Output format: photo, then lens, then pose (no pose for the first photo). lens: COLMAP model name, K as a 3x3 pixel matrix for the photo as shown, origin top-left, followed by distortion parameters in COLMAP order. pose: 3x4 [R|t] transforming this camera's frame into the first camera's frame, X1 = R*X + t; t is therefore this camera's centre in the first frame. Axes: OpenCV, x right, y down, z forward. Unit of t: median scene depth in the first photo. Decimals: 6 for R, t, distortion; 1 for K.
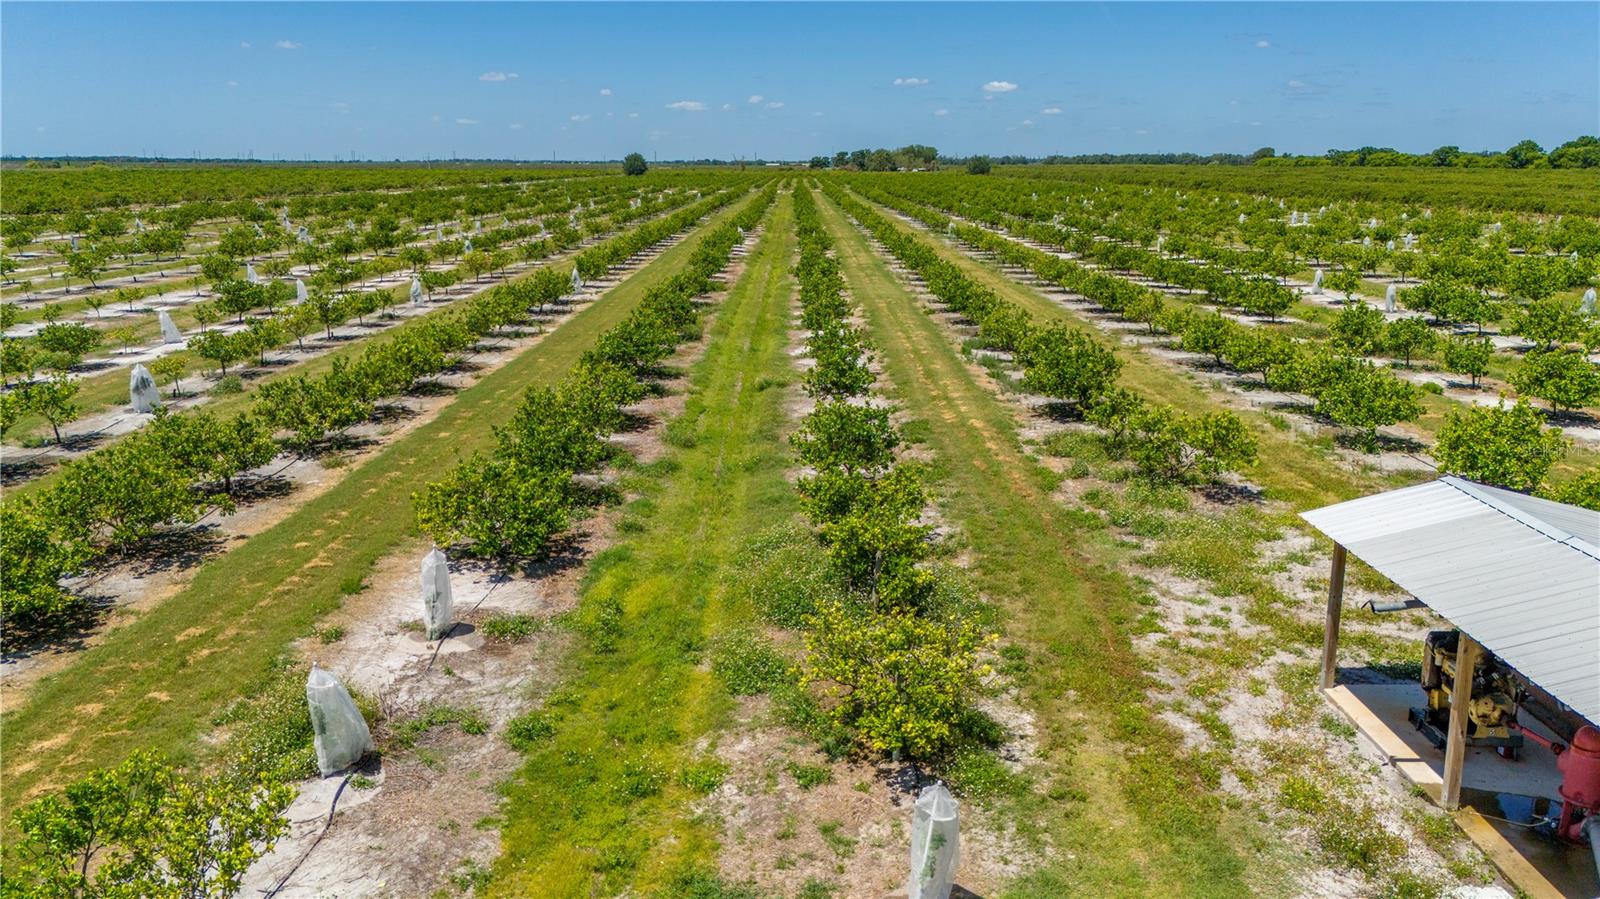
lens RADIAL K [[1220.7, 0, 800.0], [0, 1220.7, 449.5], [0, 0, 1]] dist [0.043989, -0.001802]
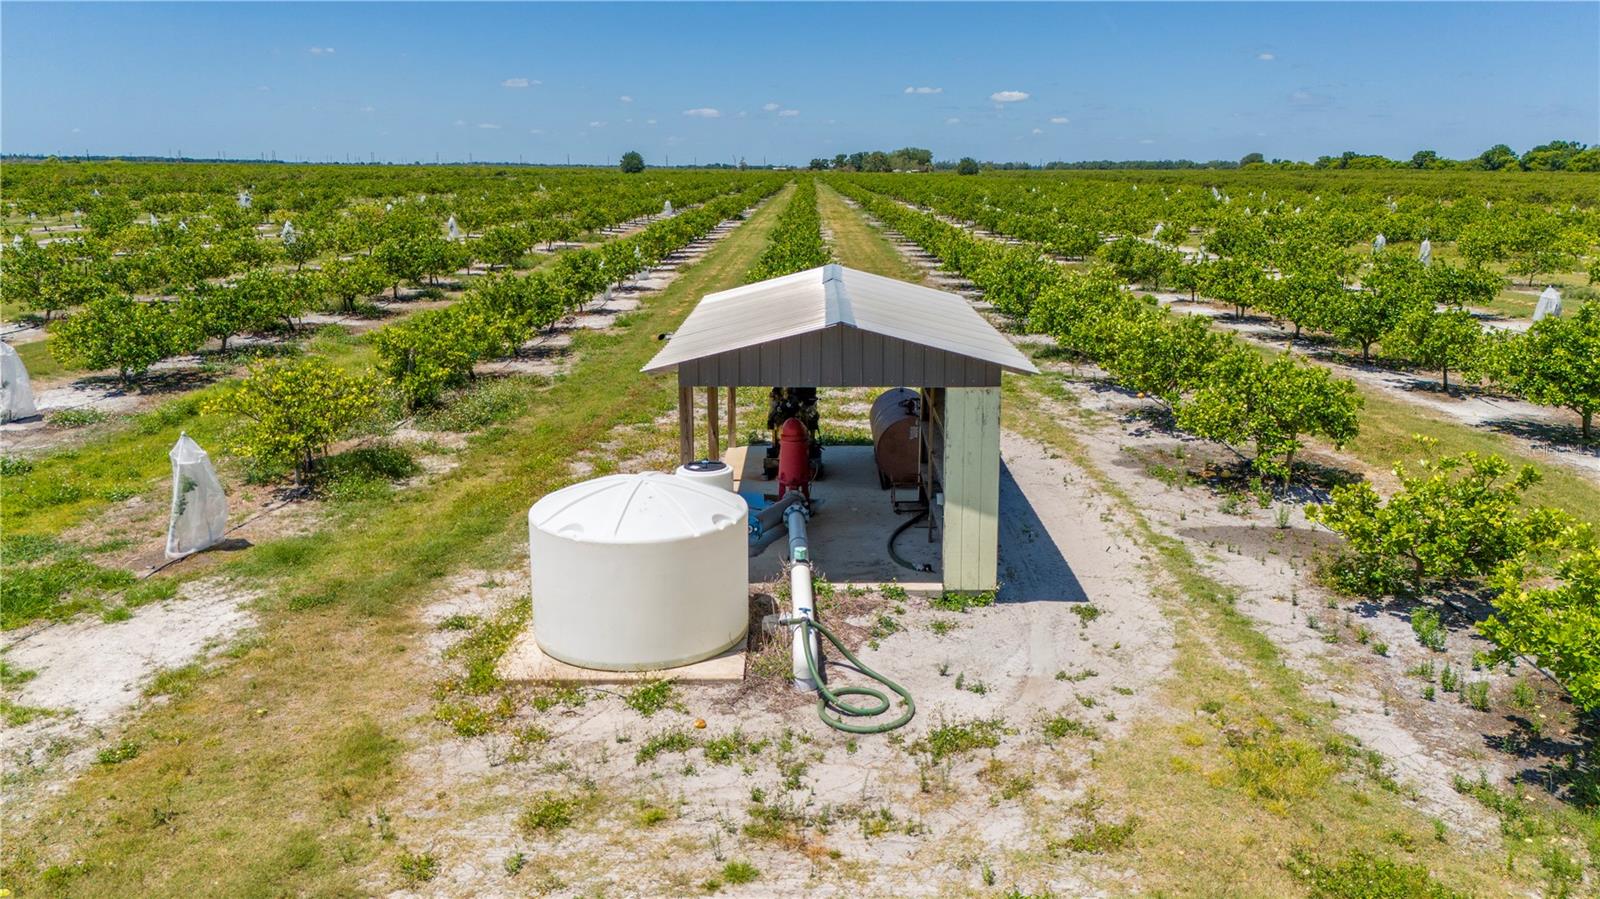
lens RADIAL K [[1193.4, 0, 800.0], [0, 1193.4, 449.5], [0, 0, 1]] dist [0.032981, 0.005917]
pose [[0.999875, 0.009388, -0.012750, 0.429160], [-0.009403, 0.999955, -0.001103, 0.165894], [0.012739, 0.001223, 0.999918, -0.090323]]
